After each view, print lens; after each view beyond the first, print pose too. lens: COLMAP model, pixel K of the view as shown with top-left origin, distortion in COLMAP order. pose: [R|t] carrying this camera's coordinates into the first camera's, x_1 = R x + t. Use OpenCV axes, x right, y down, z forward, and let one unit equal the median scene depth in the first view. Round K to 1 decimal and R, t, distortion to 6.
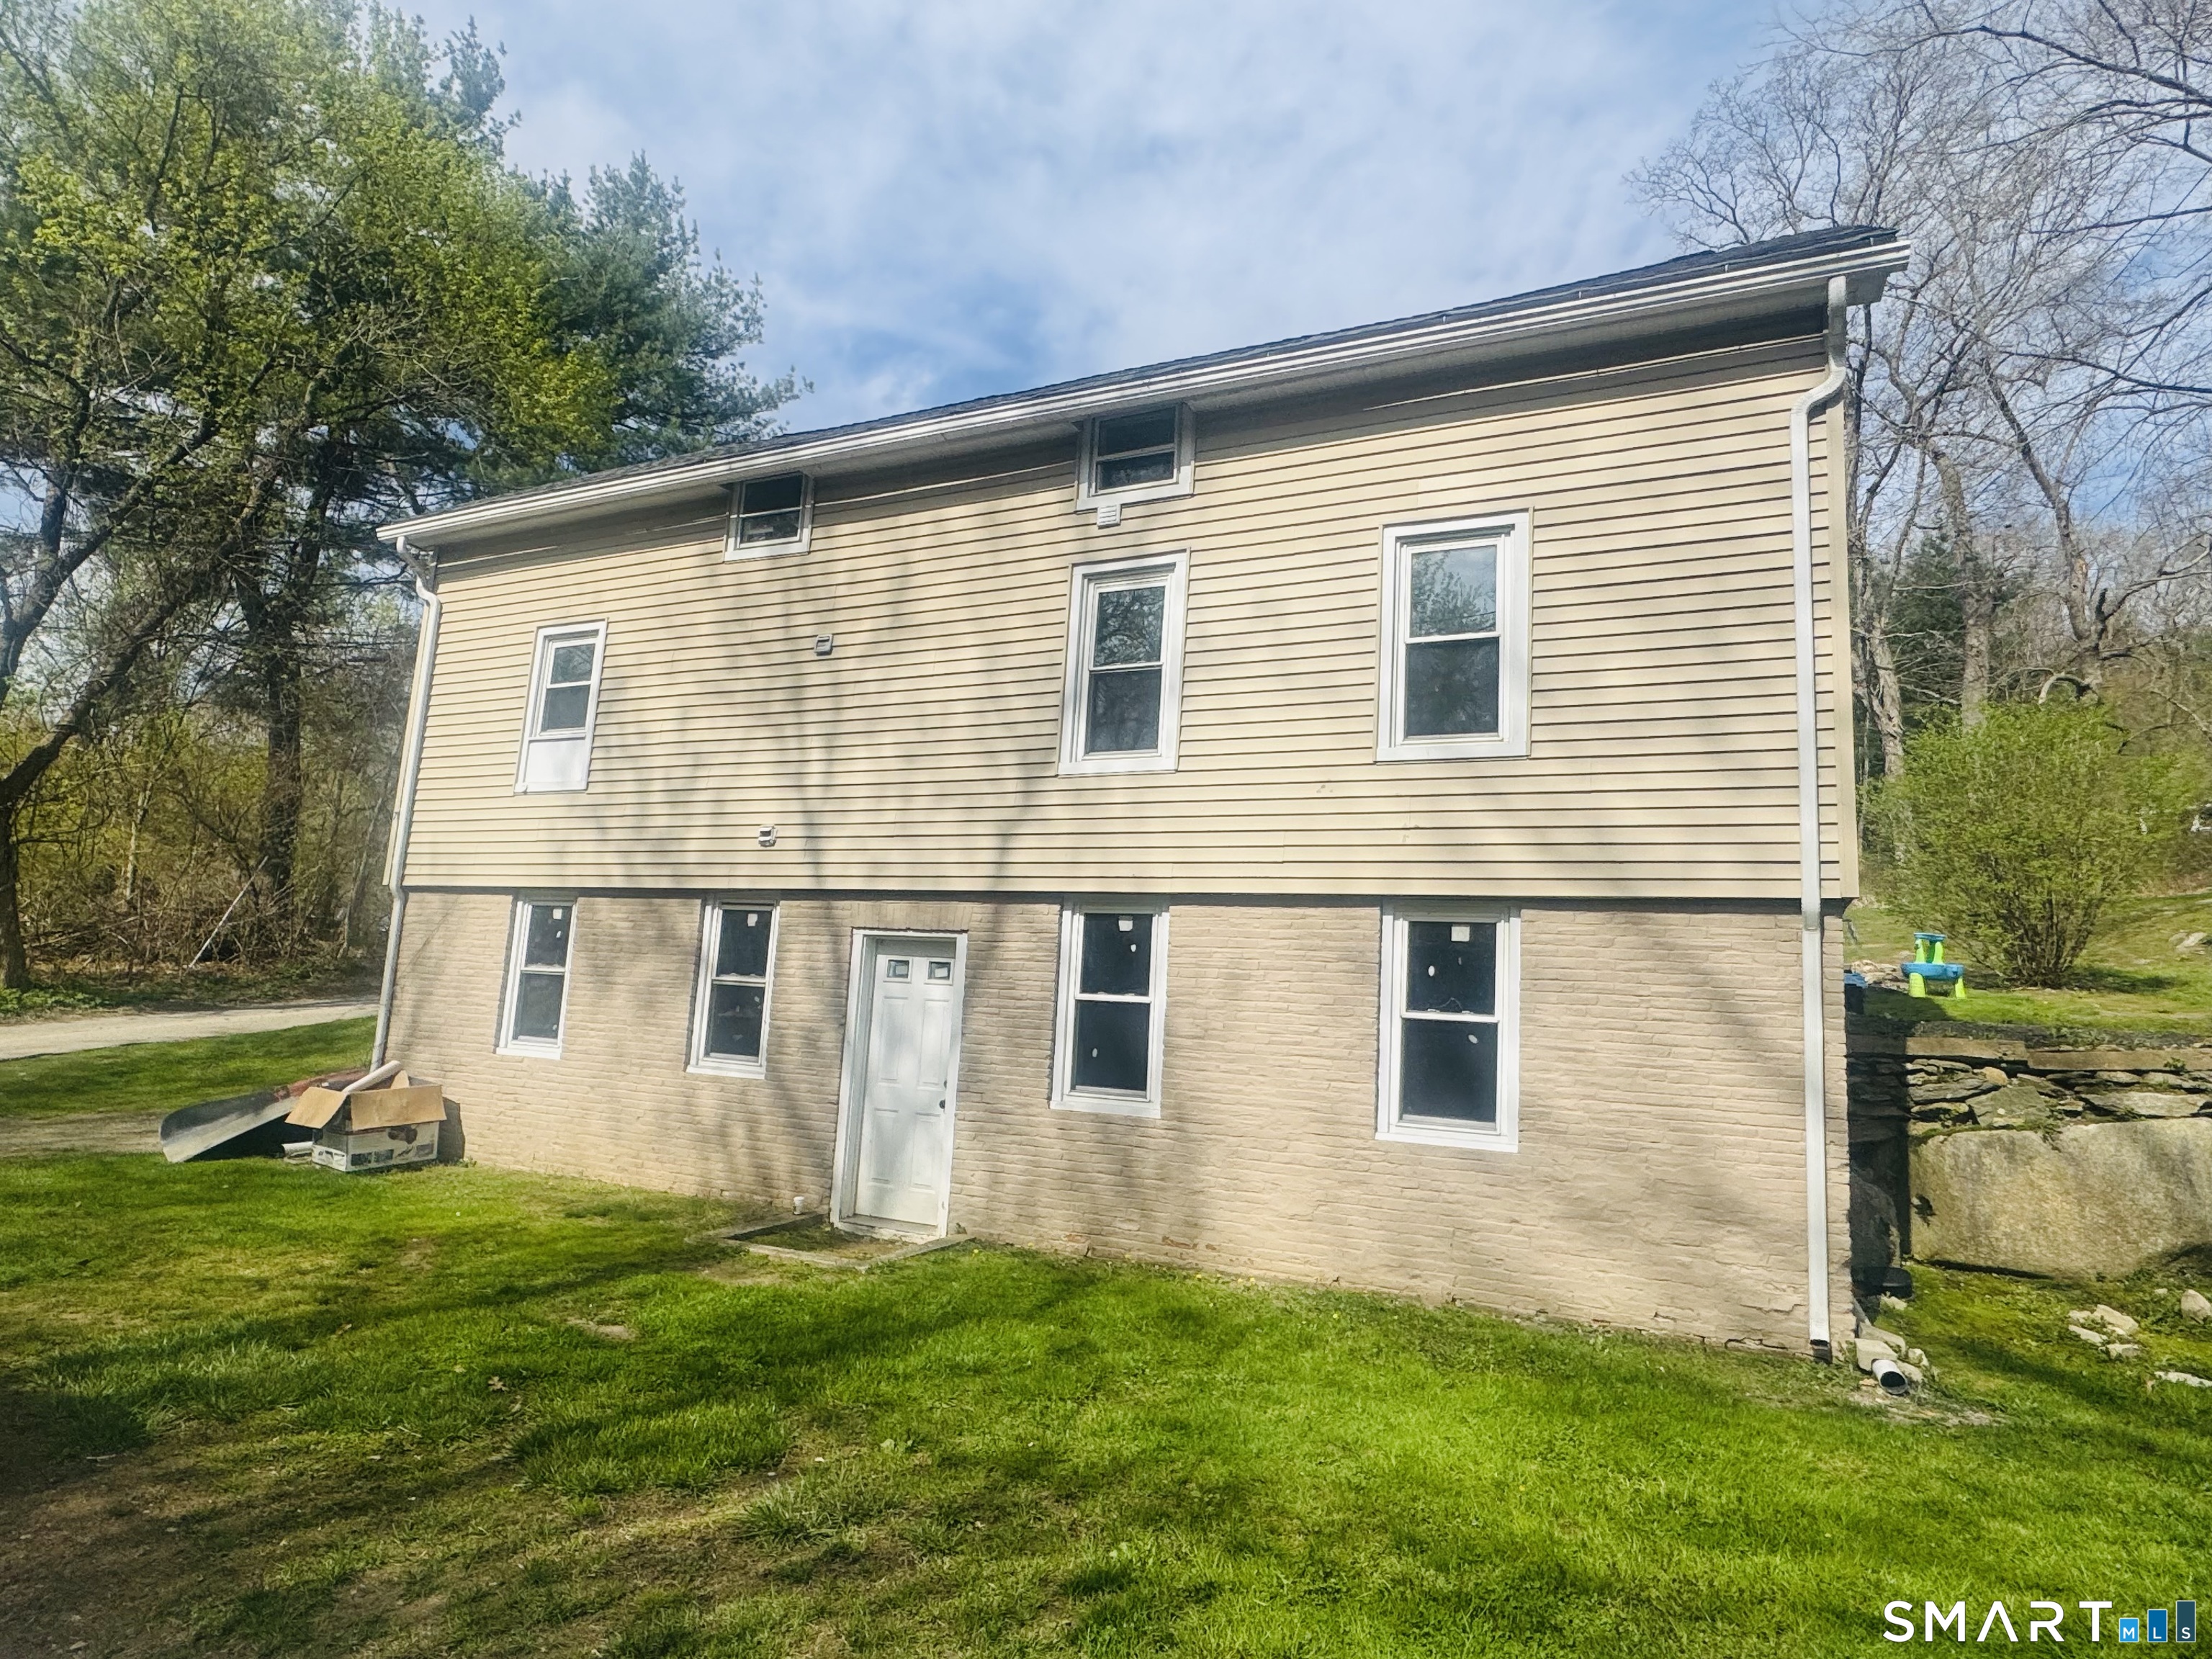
lens RADIAL K [[1225.1, 0, 1109.5], [0, 1225.1, 830.7], [0, 0, 1]] dist [-0.009755, -0.002575]
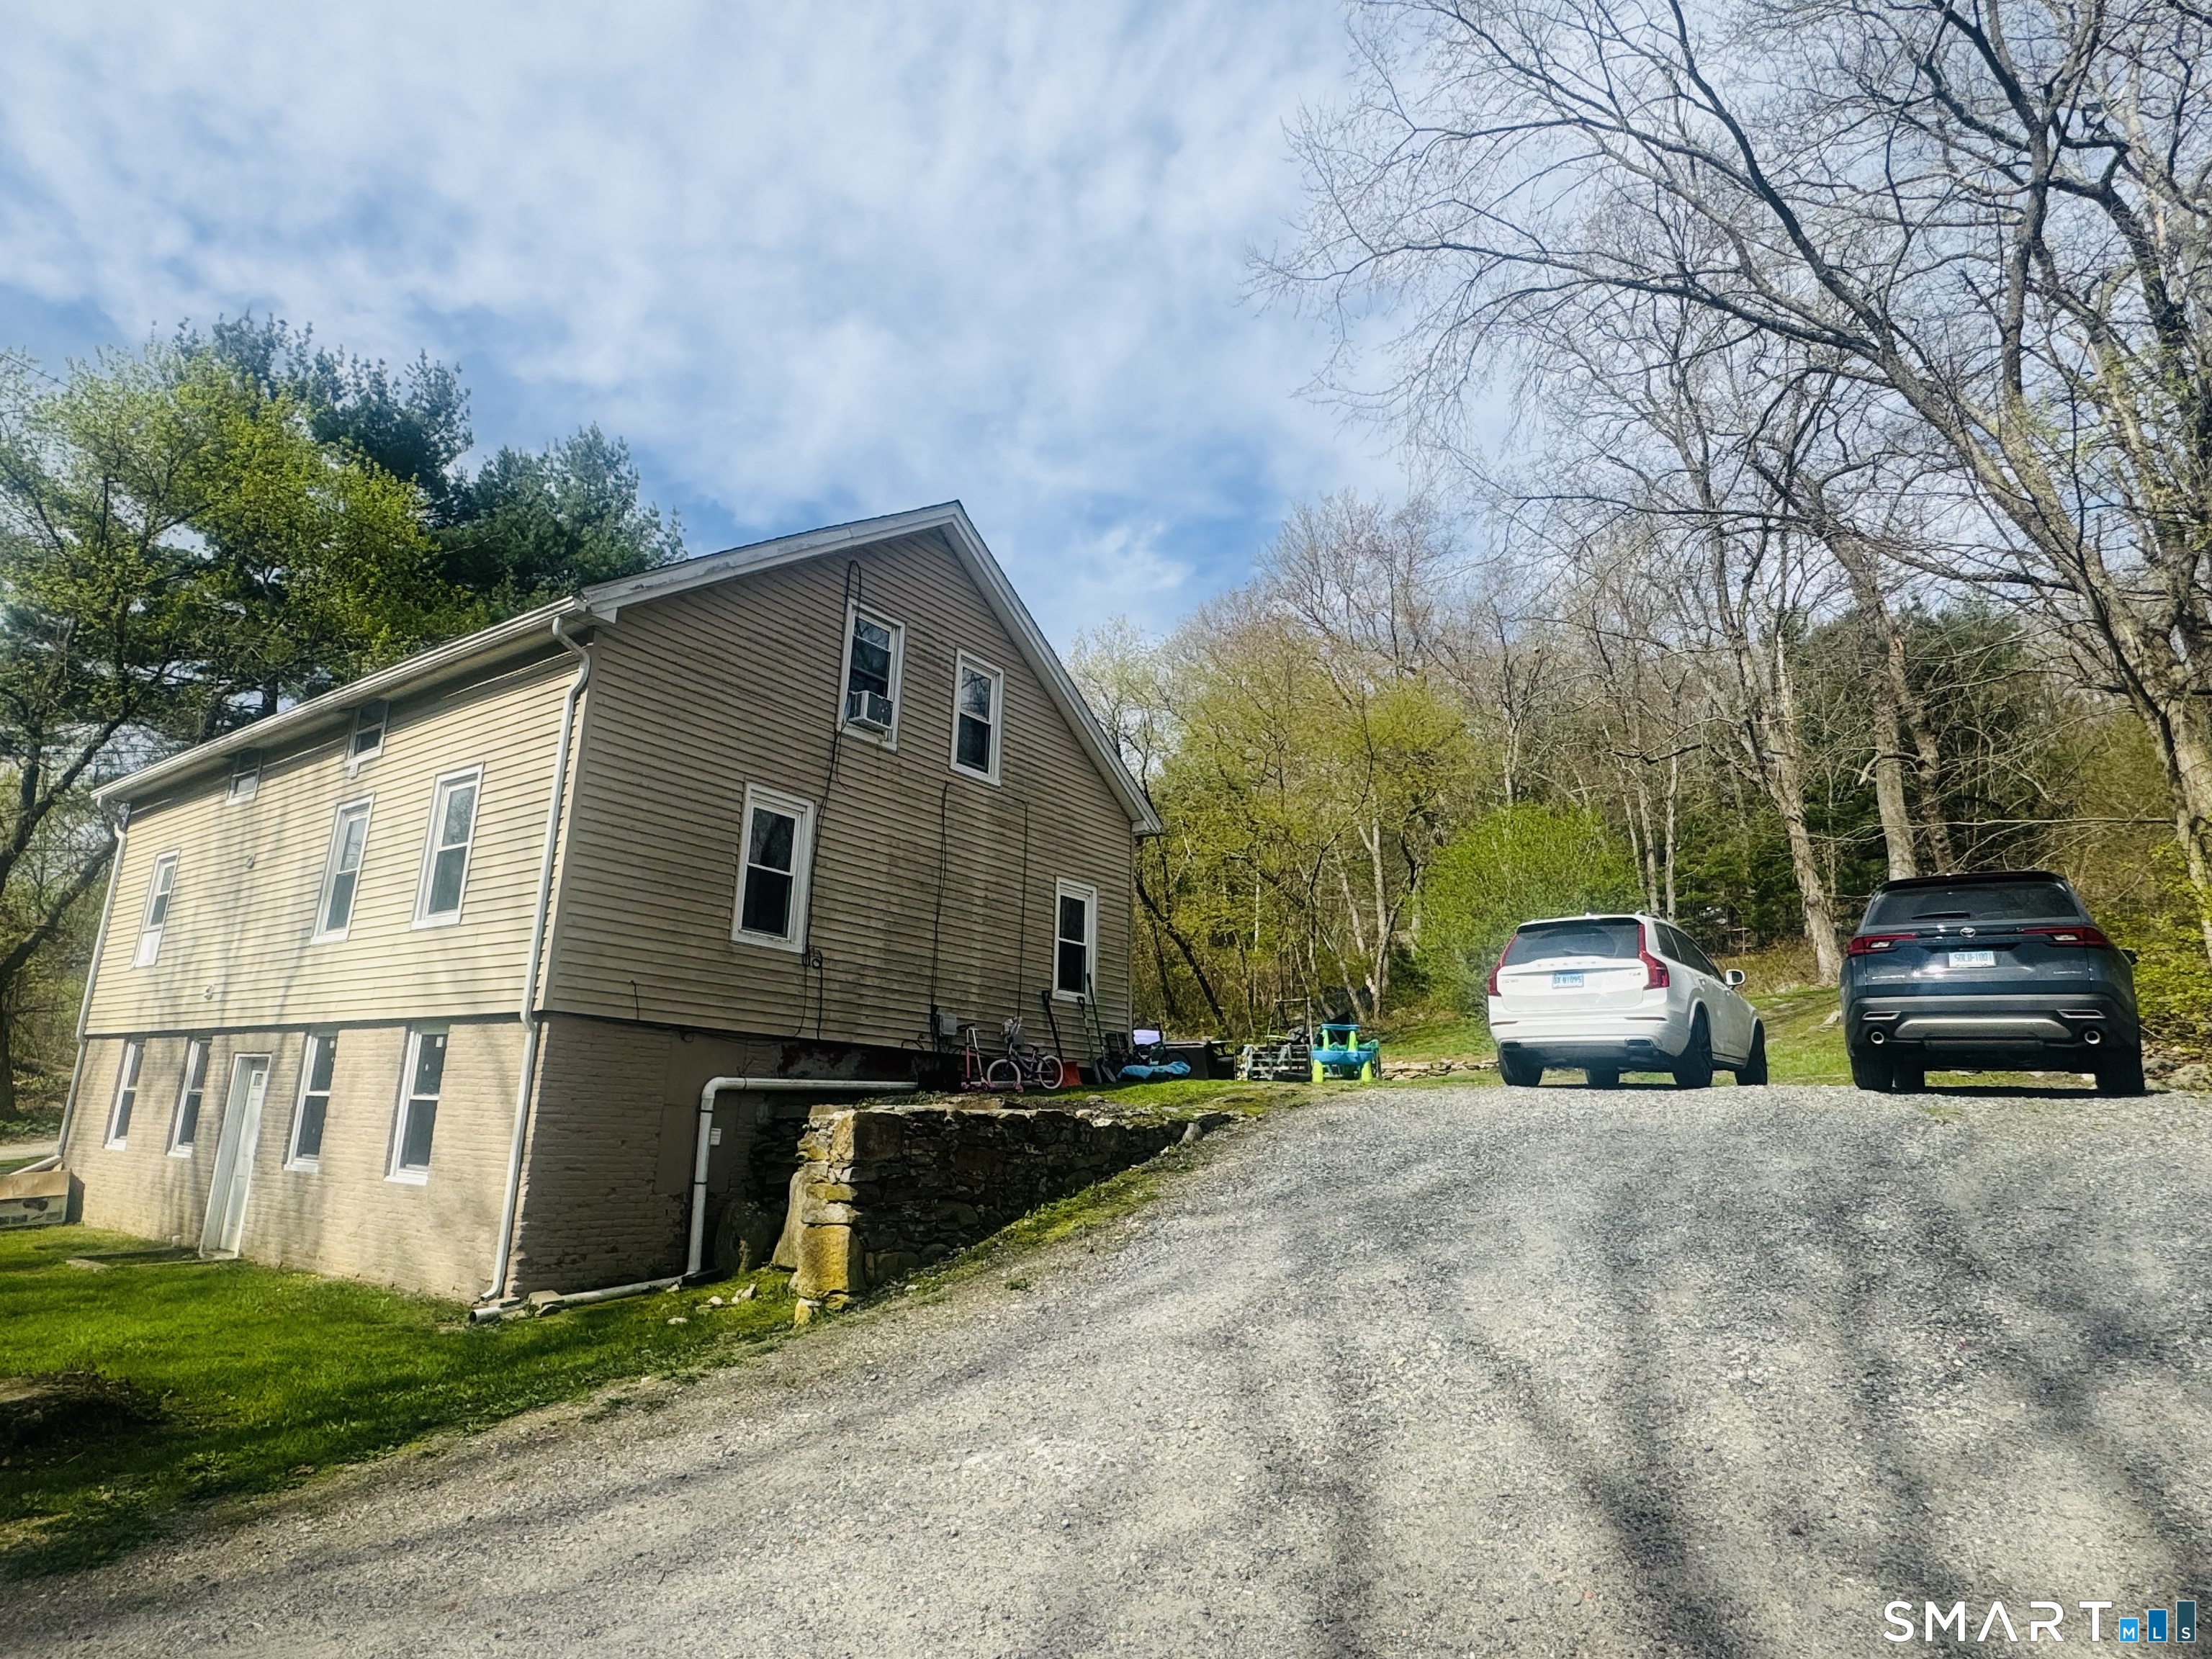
lens RADIAL K [[1225.1, 0, 1098.6], [0, 1225.1, 838.7], [0, 0, 1]] dist [-0.009755, -0.002575]
pose [[0.983449, -0.067510, -0.168136, 0.983589], [0.051721, 0.993981, -0.096577, 0.015518], [0.173644, 0.086282, 0.981021, -0.265761]]
